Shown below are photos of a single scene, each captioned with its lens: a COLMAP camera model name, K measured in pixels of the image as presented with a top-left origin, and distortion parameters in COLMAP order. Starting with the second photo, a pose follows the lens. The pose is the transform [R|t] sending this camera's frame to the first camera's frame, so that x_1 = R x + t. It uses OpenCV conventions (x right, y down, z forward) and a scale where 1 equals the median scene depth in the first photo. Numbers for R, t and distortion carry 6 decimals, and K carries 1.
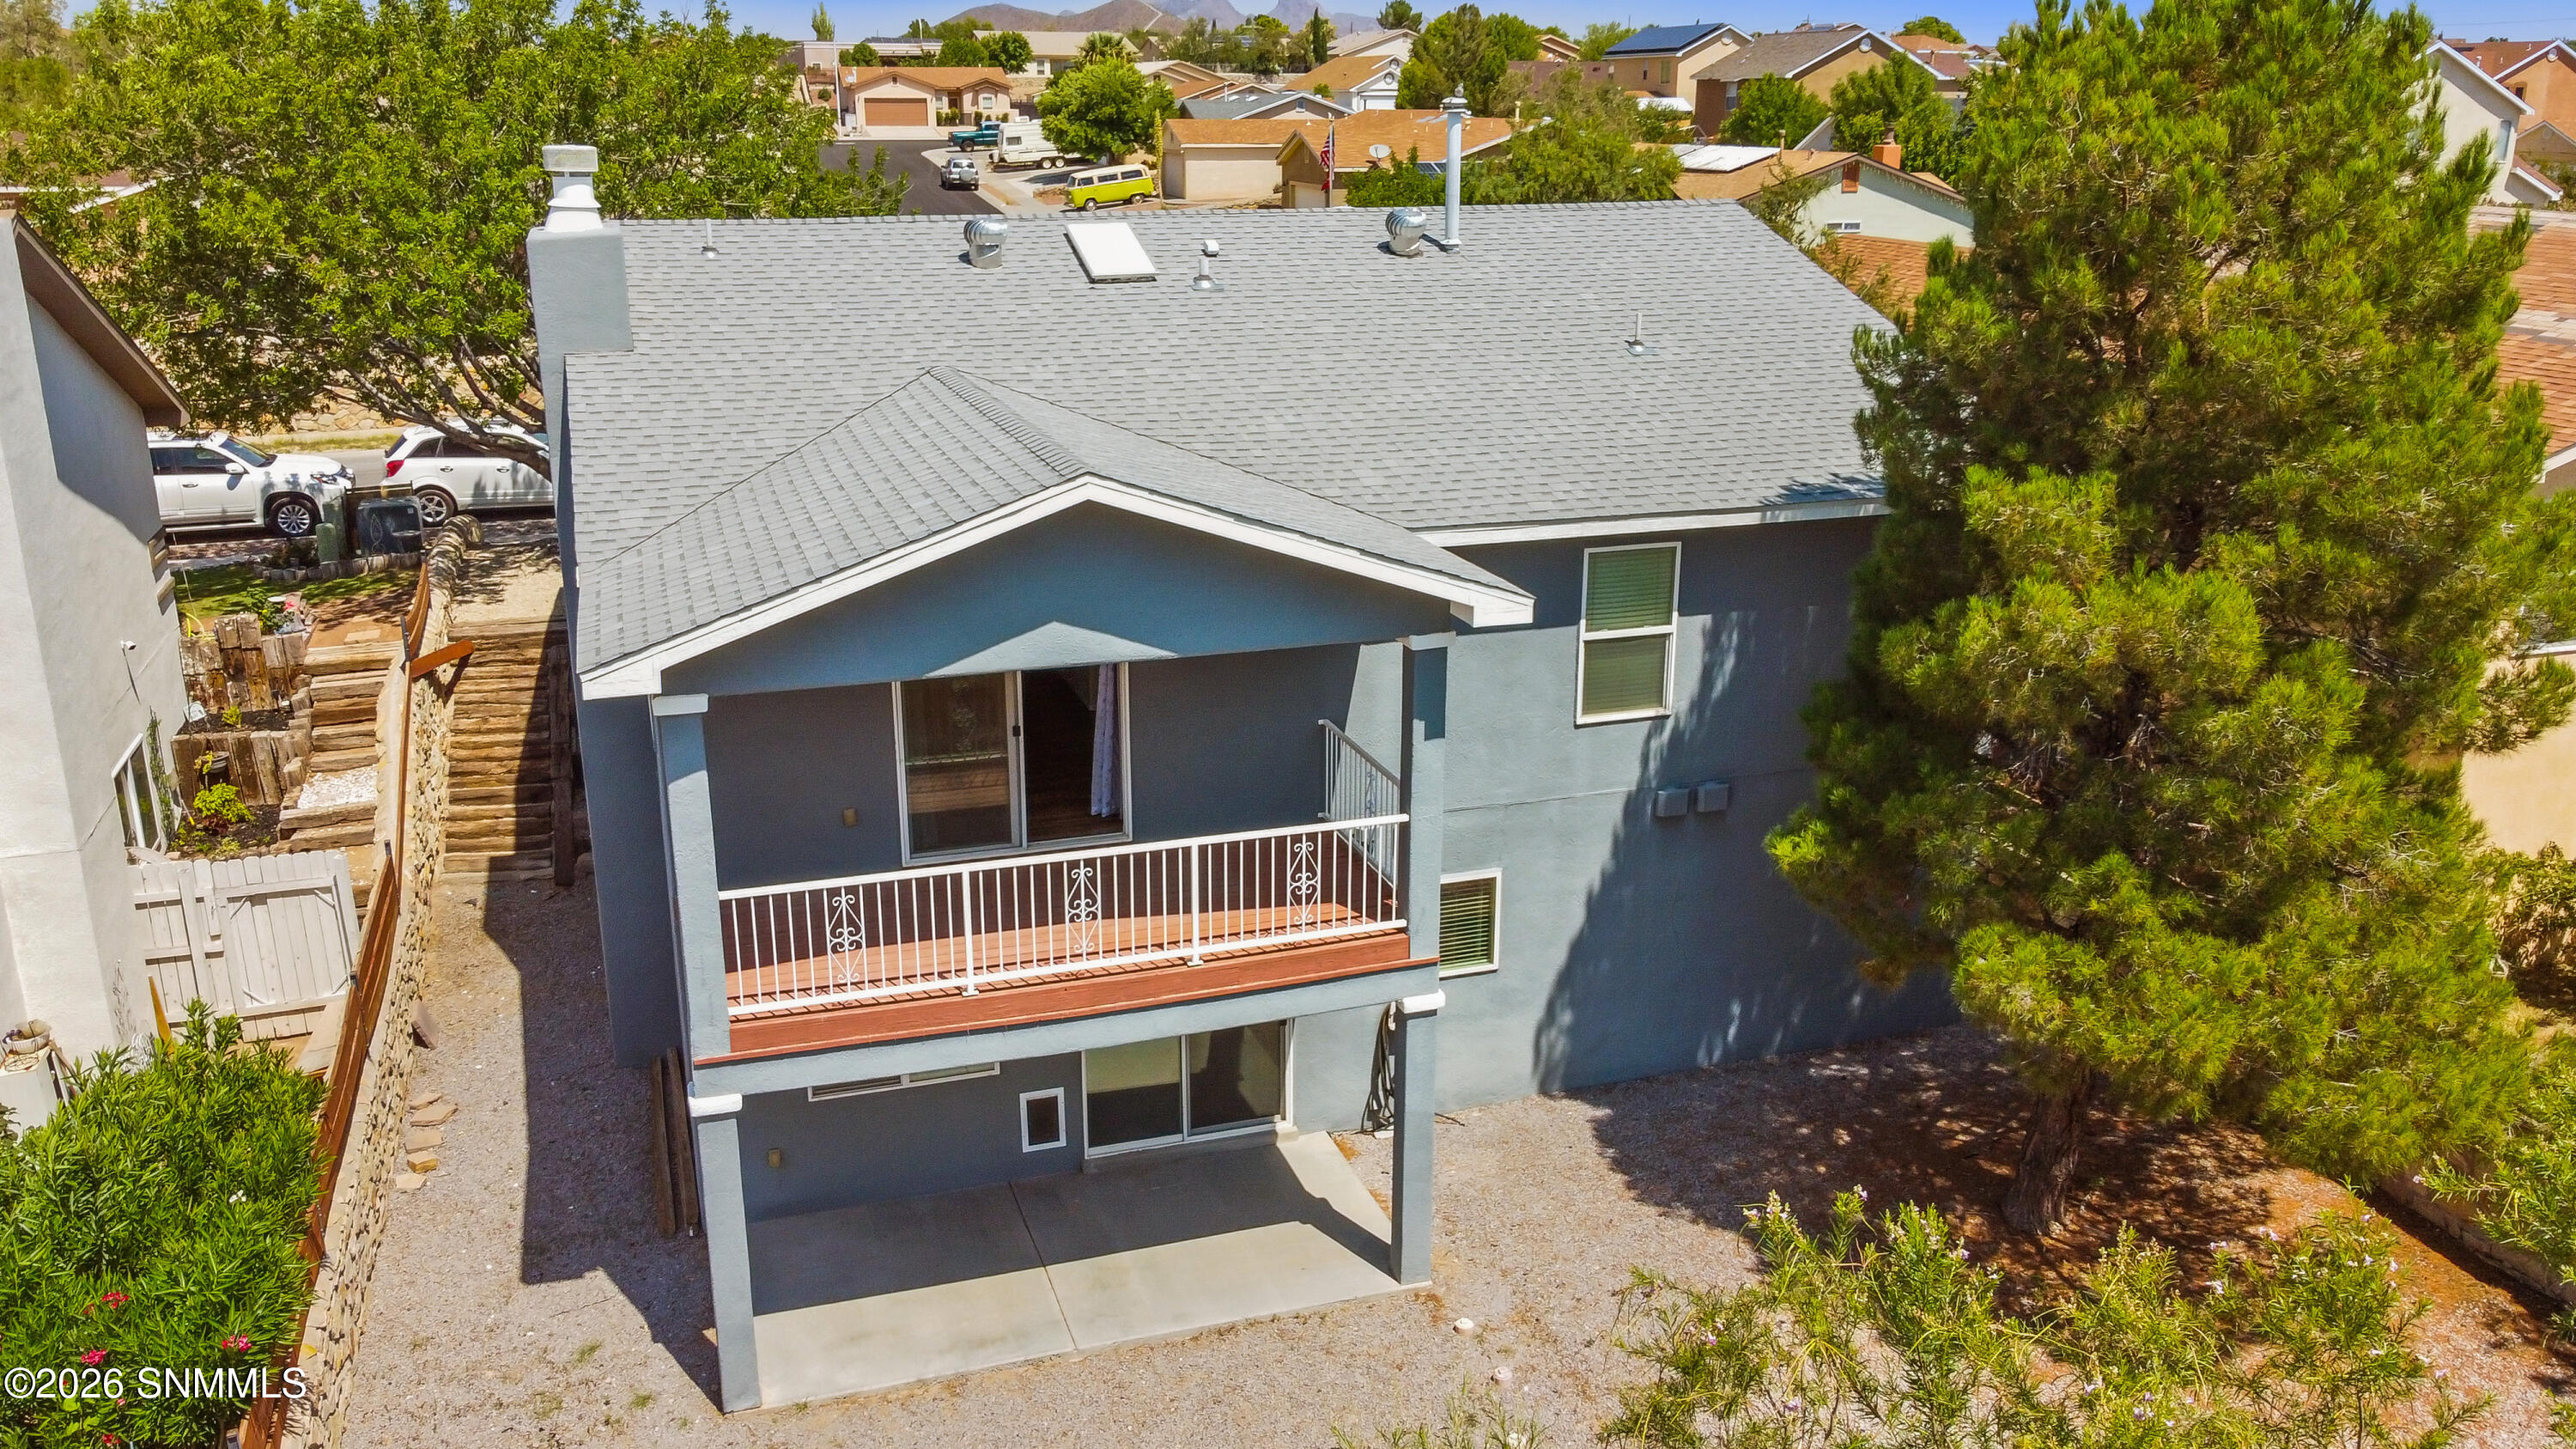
lens RADIAL K [[1984.1, 0, 1288.0], [0, 1984.1, 724.5], [0, 0, 1]] dist [-0.000093, -0.012031]
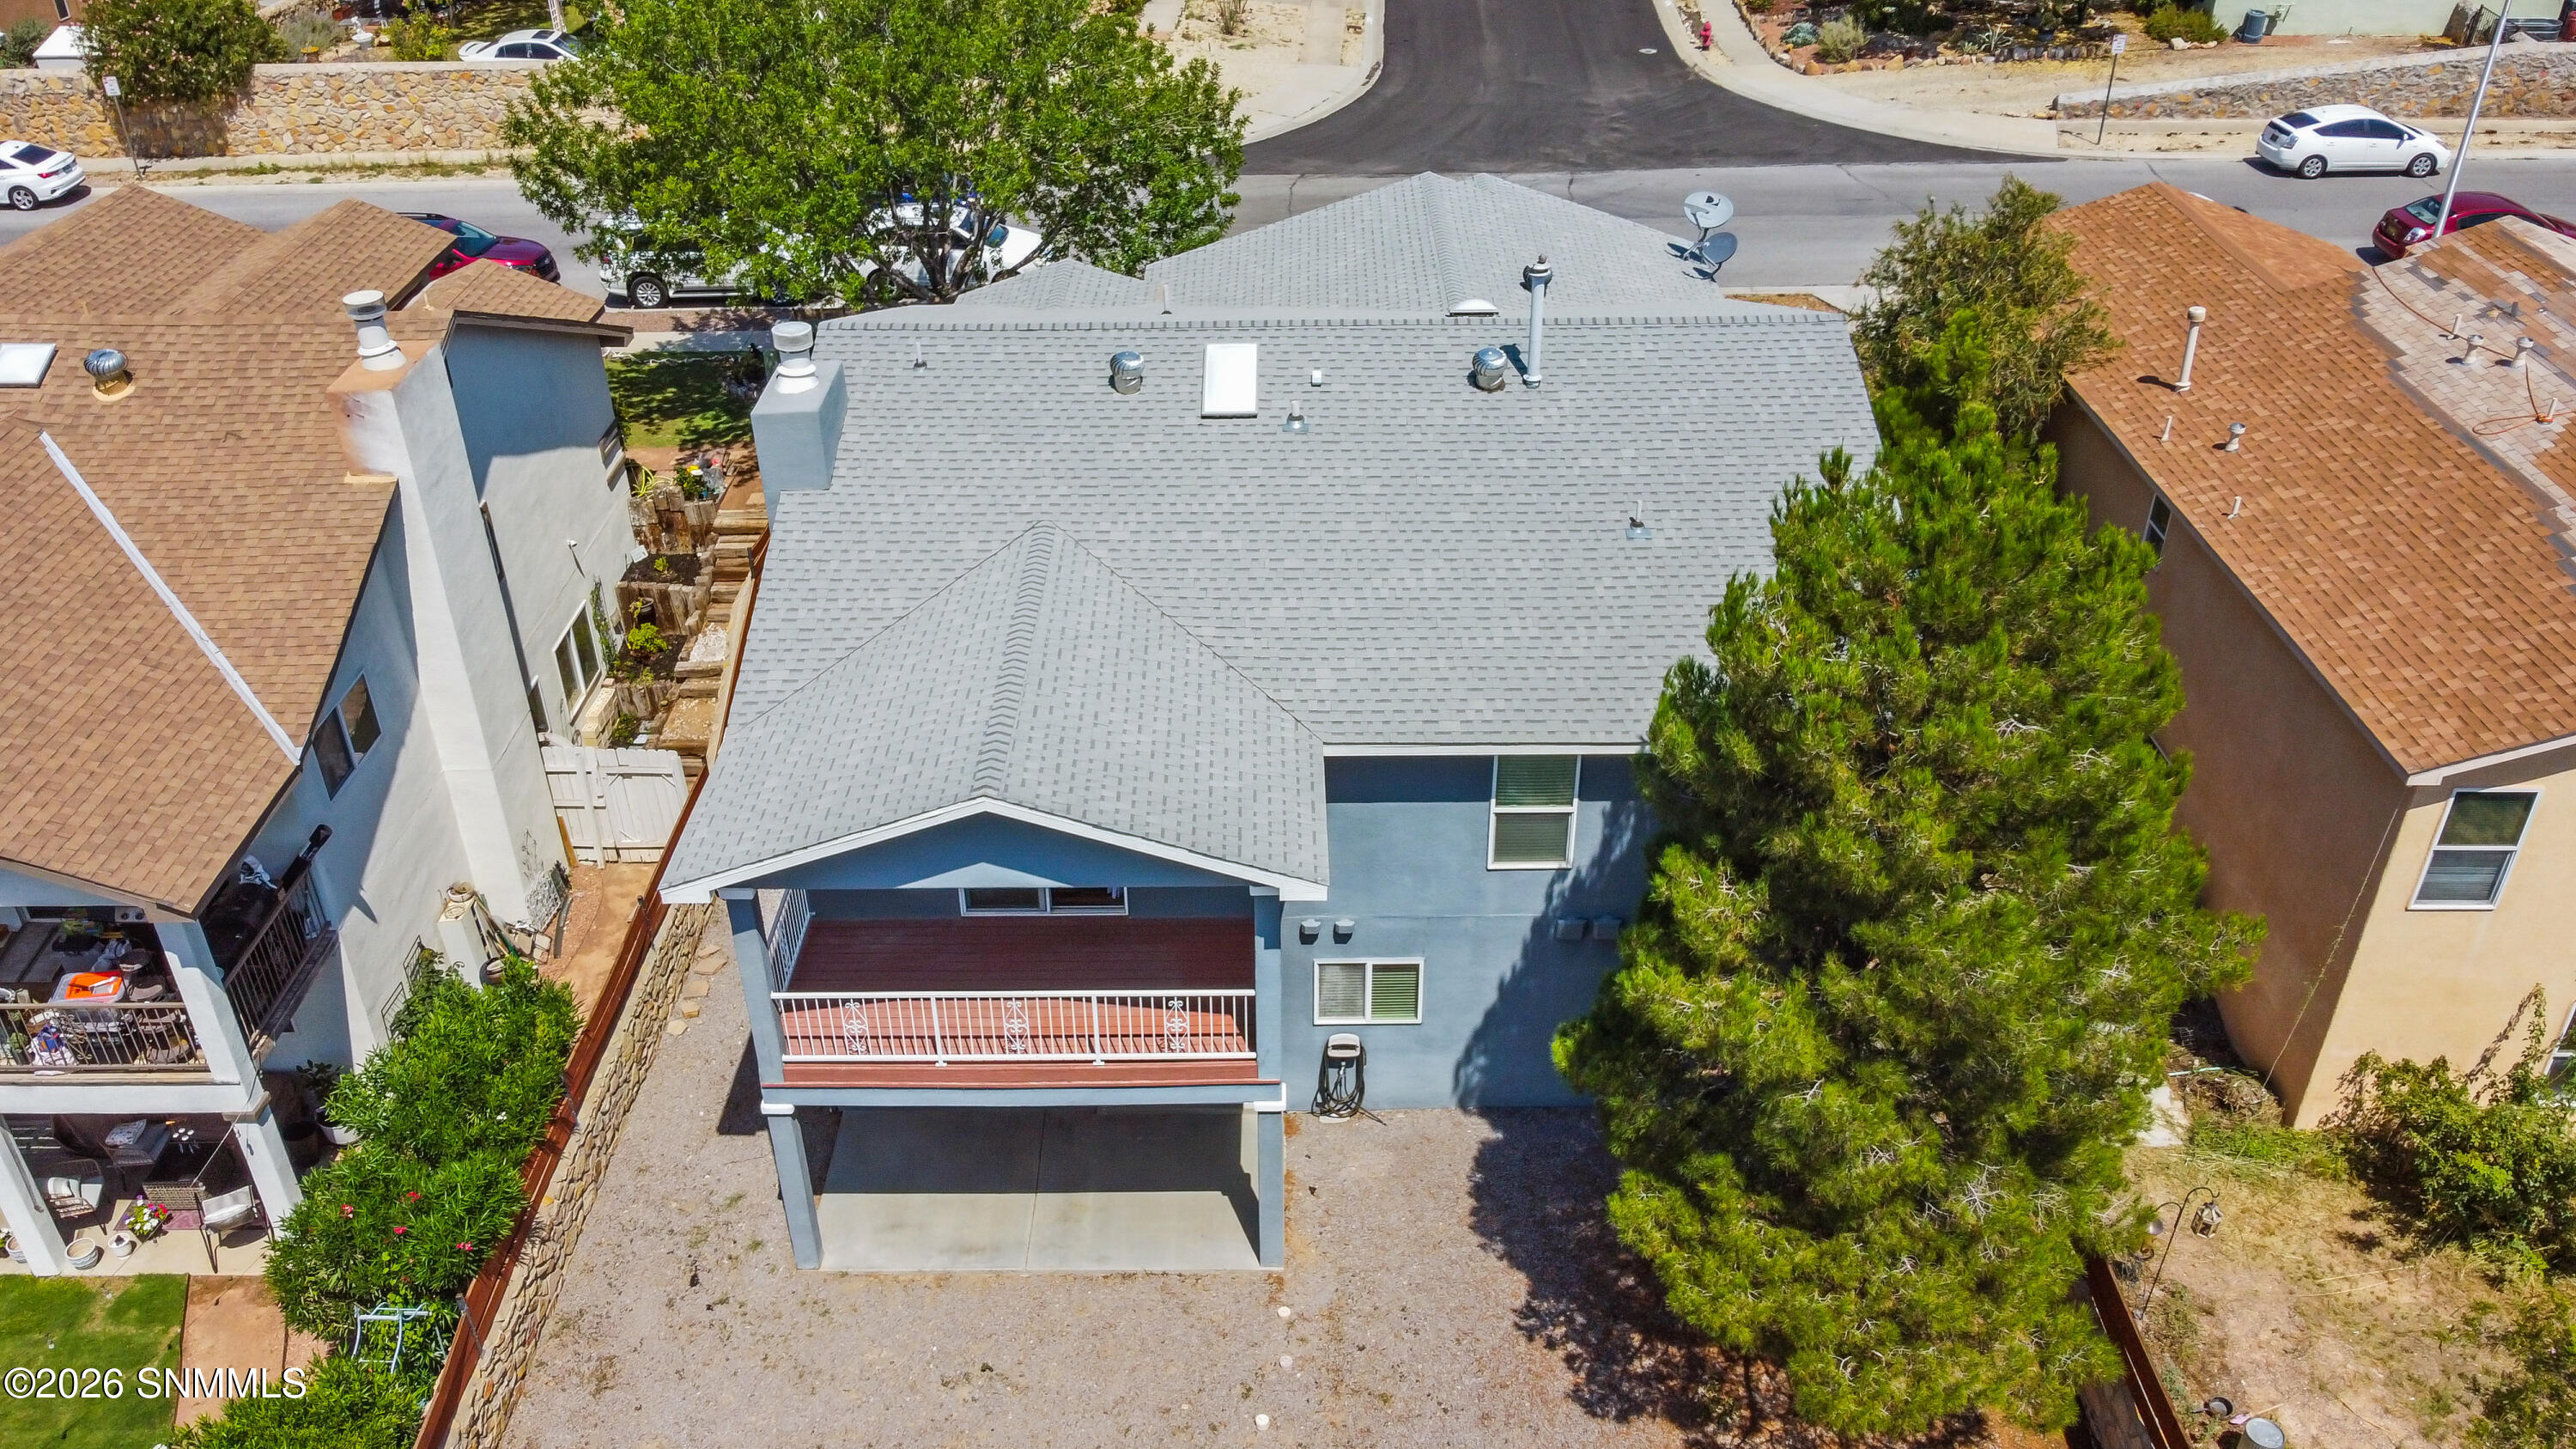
lens RADIAL K [[1948.8, 0, 1288.0], [0, 1948.8, 724.5], [0, 0, 1]] dist [-0.006924, -0.001226]
pose [[0.949815, 0.161911, -0.267651, 0.334922], [-0.089020, 0.960152, 0.264922, -0.398468], [0.299879, -0.227801, 0.926380, -0.166219]]
